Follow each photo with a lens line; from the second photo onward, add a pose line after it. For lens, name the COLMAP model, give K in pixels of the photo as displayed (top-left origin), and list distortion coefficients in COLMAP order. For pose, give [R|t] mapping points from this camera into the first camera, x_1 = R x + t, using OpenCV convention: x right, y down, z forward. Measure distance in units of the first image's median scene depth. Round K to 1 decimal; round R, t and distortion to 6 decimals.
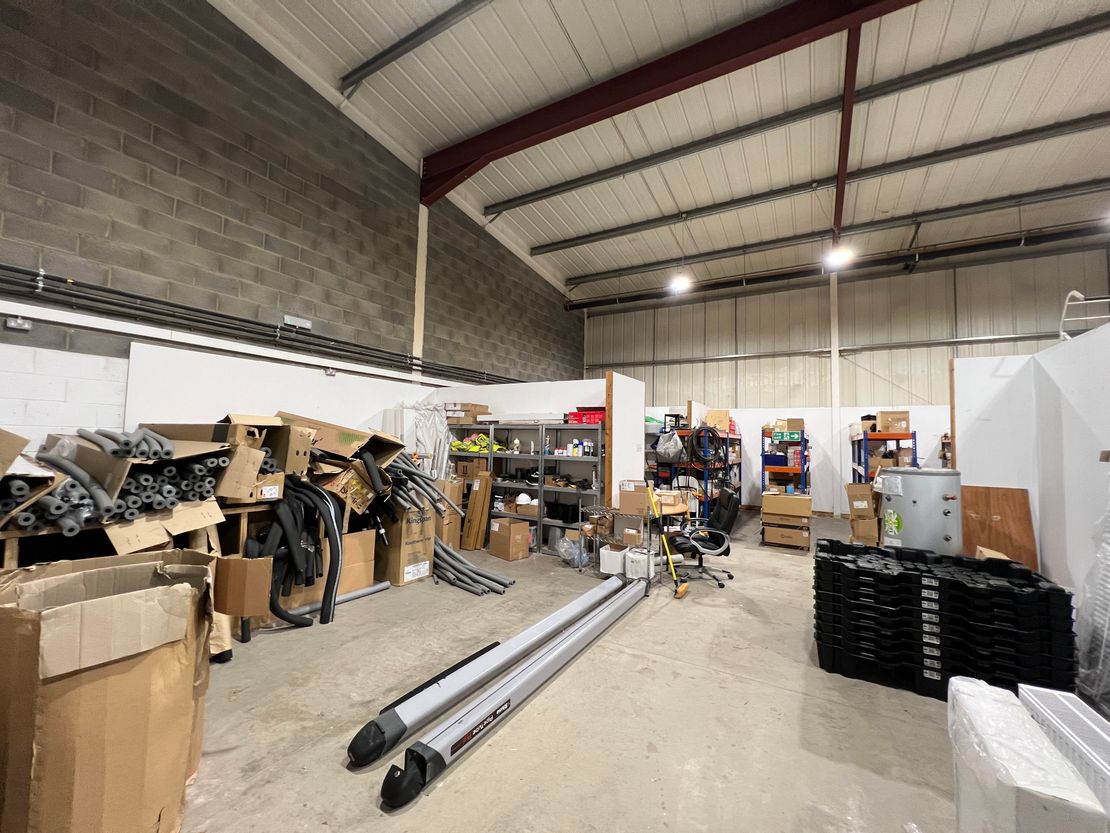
lens RADIAL K [[442.7, 0, 561.5], [0, 442.7, 413.4], [0, 0, 1]] dist [0.000939, 0.000140]
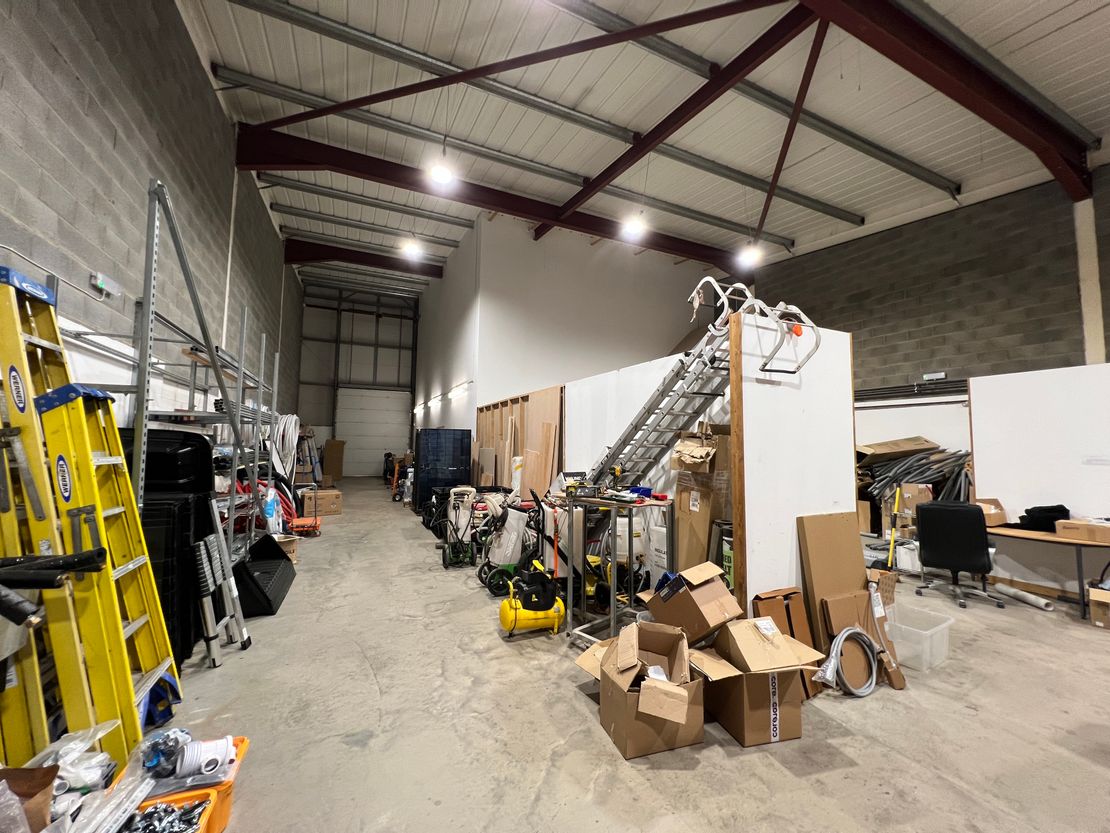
lens RADIAL K [[442.7, 0, 556.4], [0, 442.7, 416.3], [0, 0, 1]] dist [0.000939, 0.000140]
pose [[-0.558326, -0.086836, -0.825065, 1.439724], [0.023007, 0.992504, -0.120027, 0.086704], [0.829303, -0.085996, -0.552143, 0.791906]]
